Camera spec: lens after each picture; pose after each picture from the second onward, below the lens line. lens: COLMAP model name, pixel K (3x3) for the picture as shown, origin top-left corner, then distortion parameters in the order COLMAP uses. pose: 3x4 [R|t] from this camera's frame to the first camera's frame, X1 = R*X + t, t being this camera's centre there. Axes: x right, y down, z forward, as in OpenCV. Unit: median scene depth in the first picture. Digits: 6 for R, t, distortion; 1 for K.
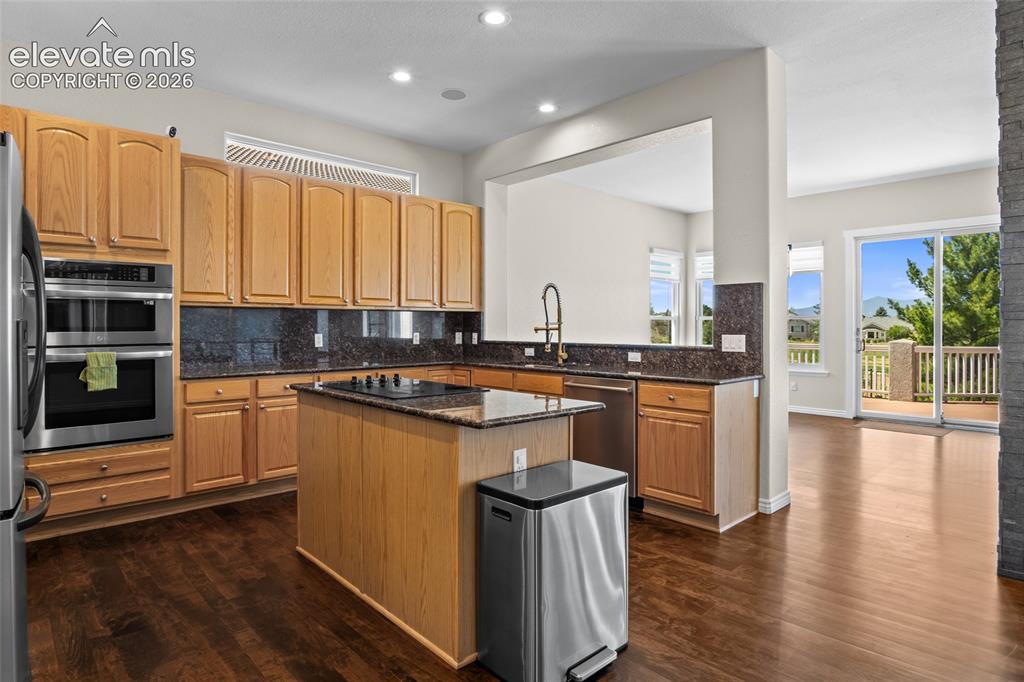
lens RADIAL K [[571.0, 0, 512.1], [0, 571.0, 326.2], [0, 0, 1]] dist [-0.021914, 0.003227]
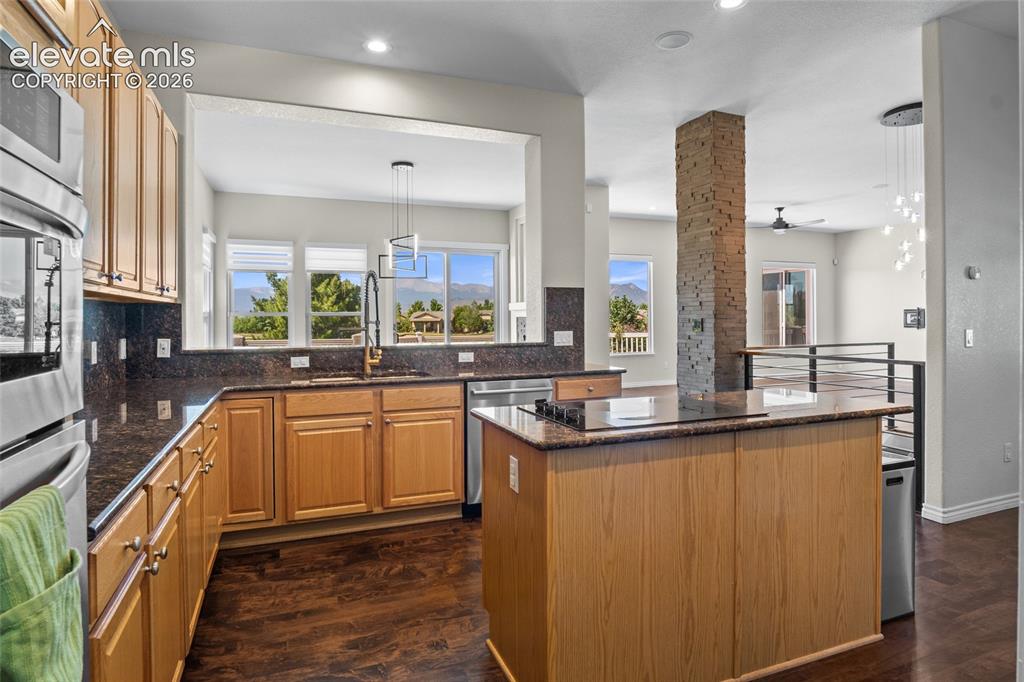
lens RADIAL K [[561.8, 0, 512.6], [0, 561.8, 319.0], [0, 0, 1]] dist [-0.022516, 0.000972]
pose [[0.355606, -0.001004, 0.934635, -0.693078], [0.005449, 0.999985, -0.000999, -0.008971], [-0.934620, 0.005448, 0.355606, 0.658313]]
